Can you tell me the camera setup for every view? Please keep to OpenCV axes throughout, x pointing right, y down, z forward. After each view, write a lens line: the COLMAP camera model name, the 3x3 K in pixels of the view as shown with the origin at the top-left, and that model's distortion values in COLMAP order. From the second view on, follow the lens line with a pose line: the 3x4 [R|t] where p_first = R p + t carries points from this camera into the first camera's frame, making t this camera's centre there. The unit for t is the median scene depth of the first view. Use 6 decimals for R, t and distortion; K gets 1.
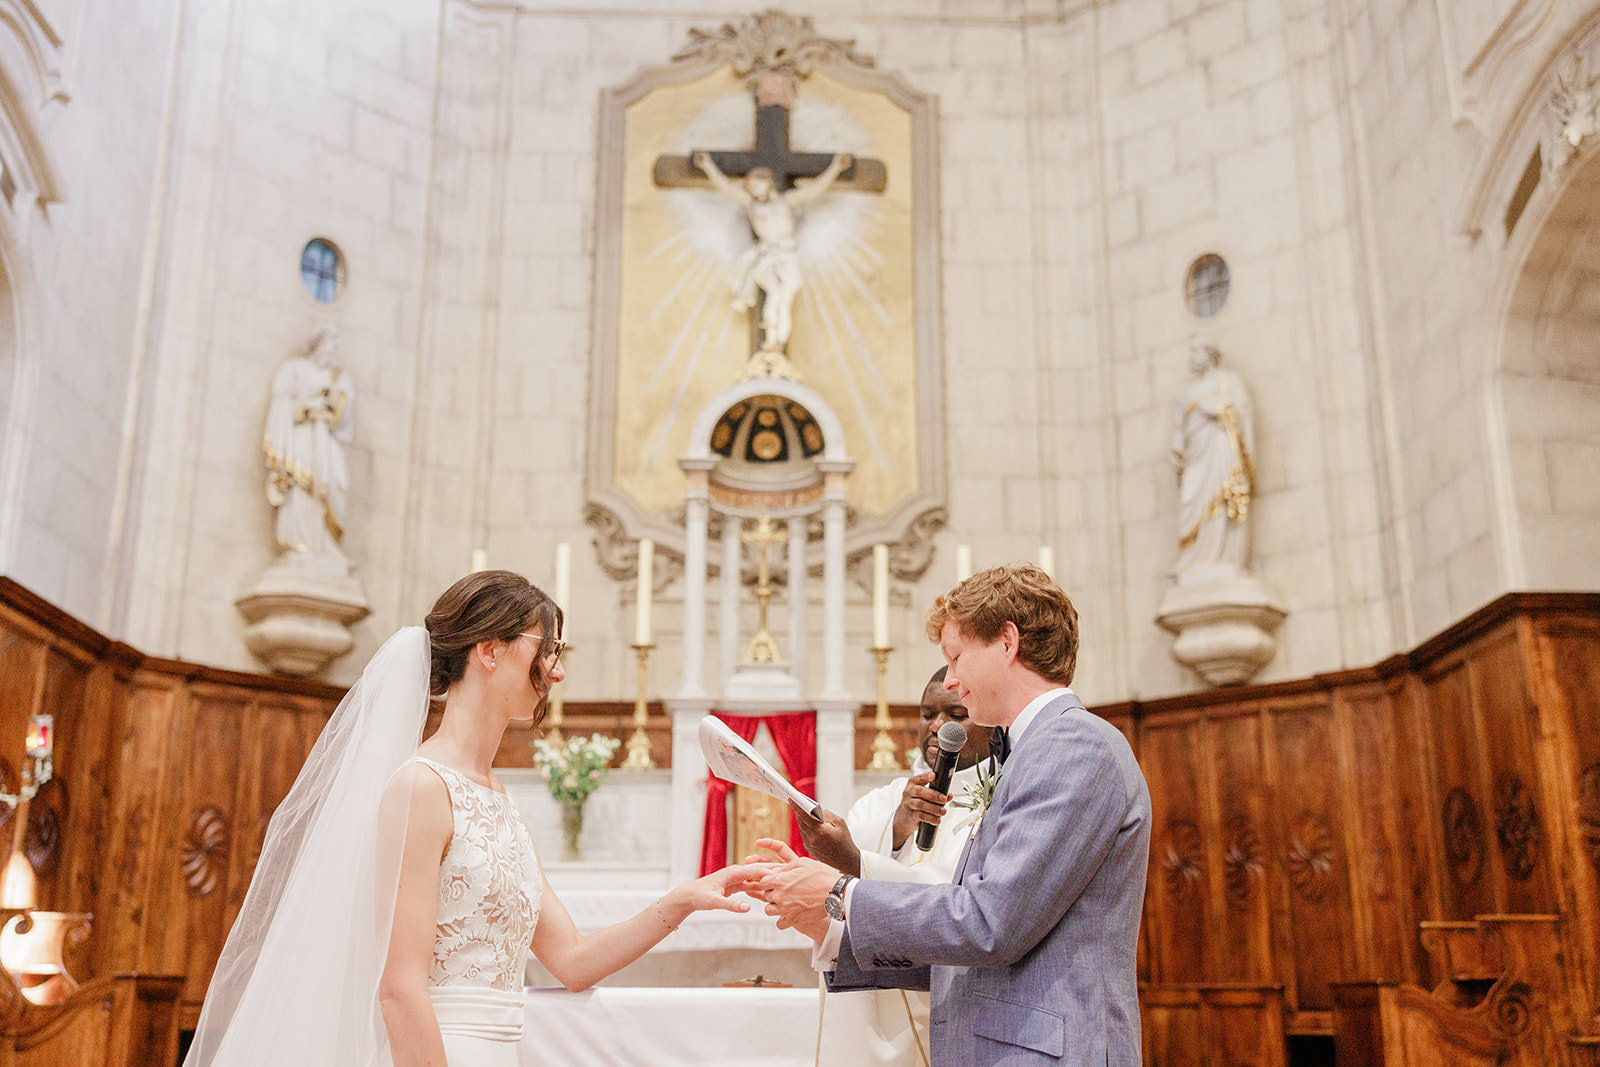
lens RADIAL K [[1622.8, 0, 803.9], [0, 1622.8, 528.2], [0, 0, 1]] dist [0.025736, 0.000000]
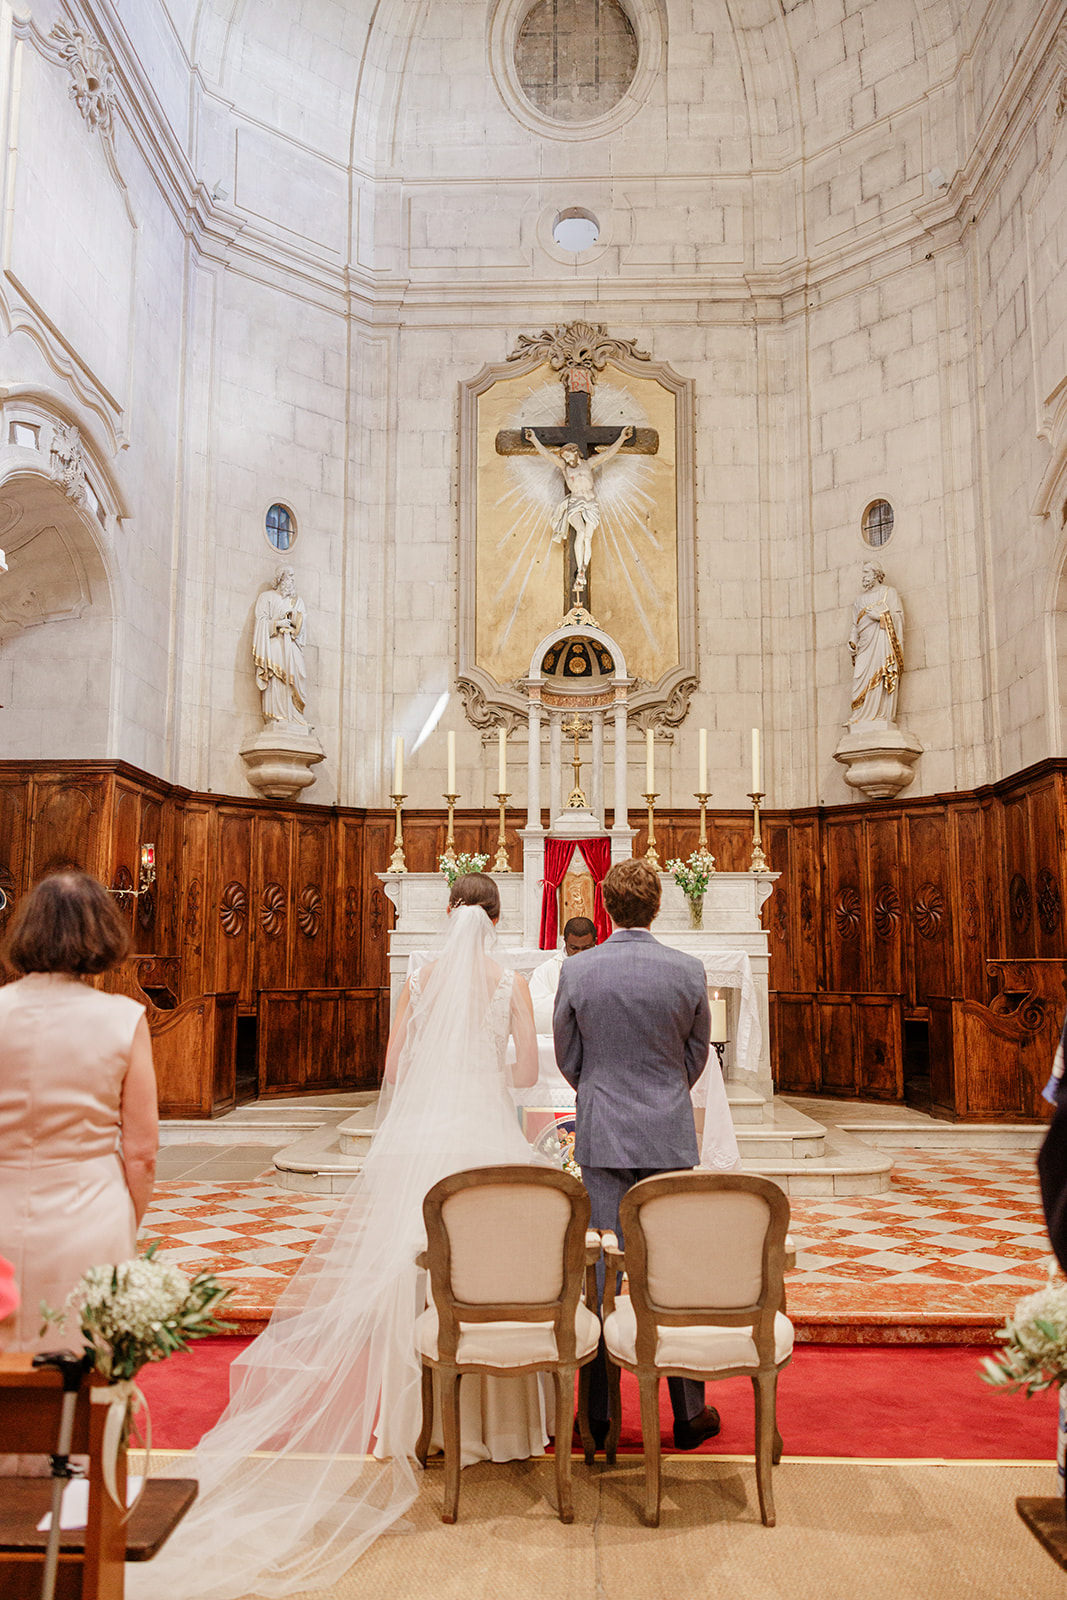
lens RADIAL K [[1252.0, 0, 531.7], [0, 1252.0, 799.3], [0, 0, 1]] dist [0.009108, 0.018370]
pose [[0.998218, -0.007884, -0.059151, 0.002989], [0.017083, 0.987504, 0.156665, -0.095107], [0.057177, -0.157397, 0.985879, -0.183727]]
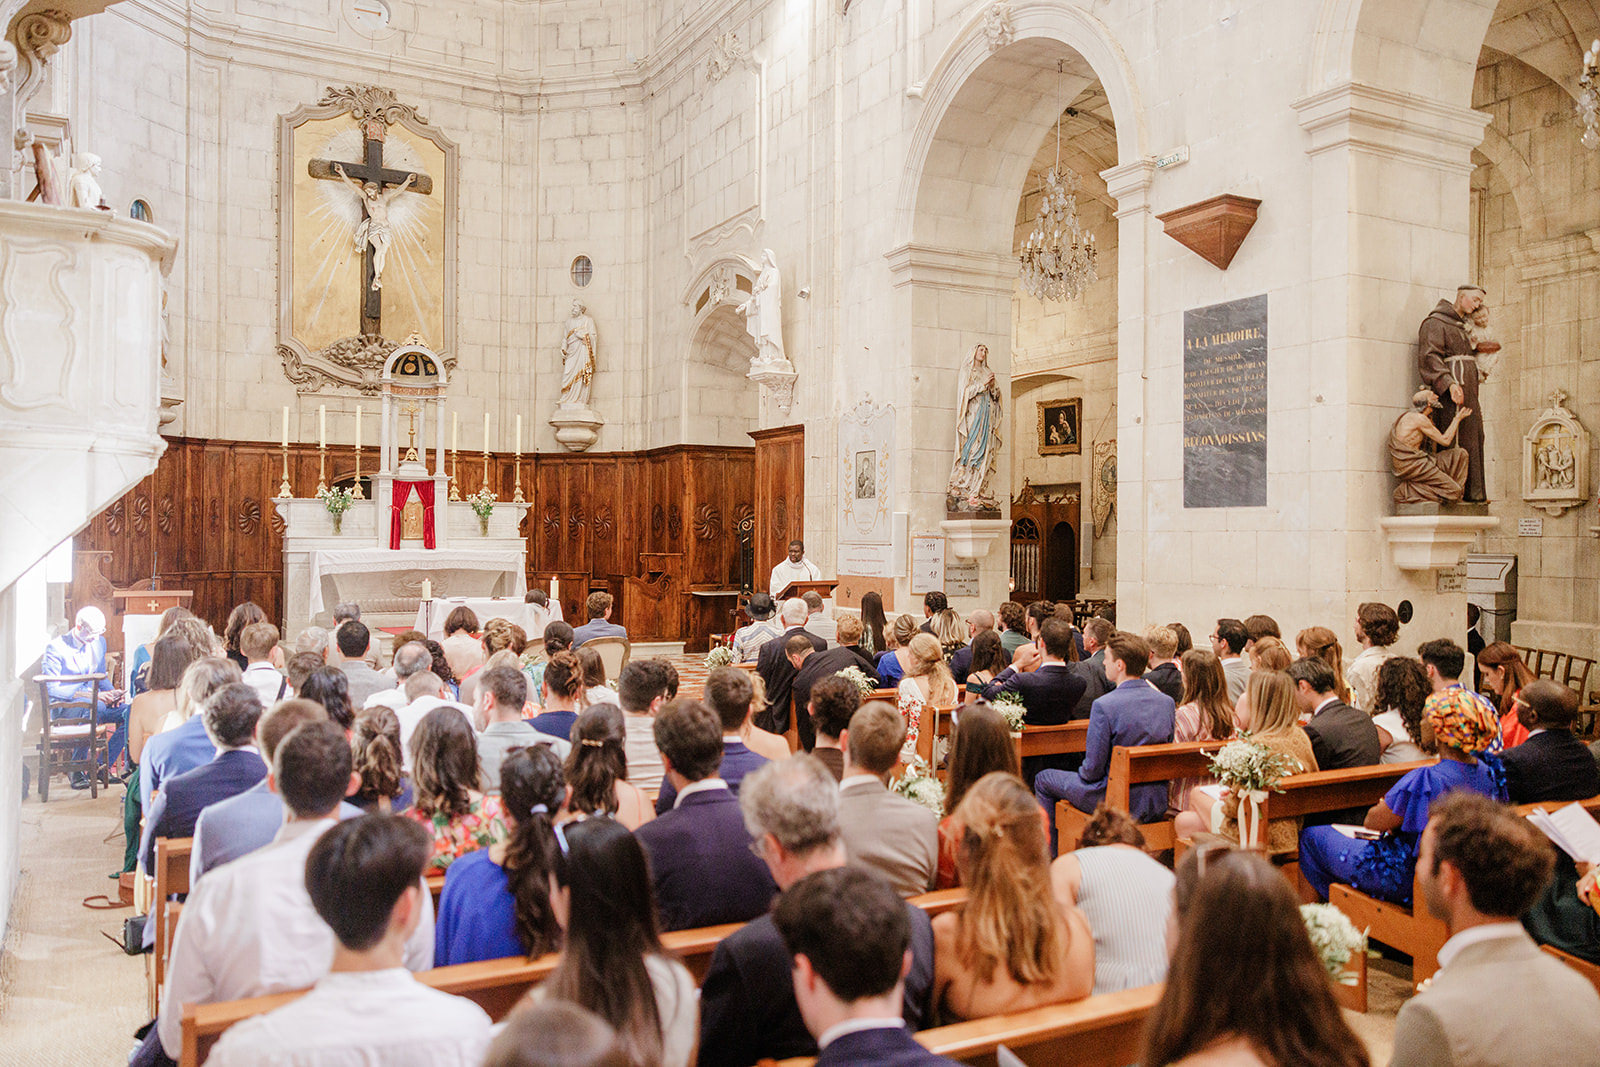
lens RADIAL K [[1252.0, 0, 801.1], [0, 1252.0, 536.6], [0, 0, 1]] dist [0.009108, 0.018370]
pose [[0.889441, 0.006436, 0.457004, -0.303182], [-0.137293, 0.957484, 0.253723, -0.309735], [-0.435941, -0.288415, 0.852509, -0.799601]]
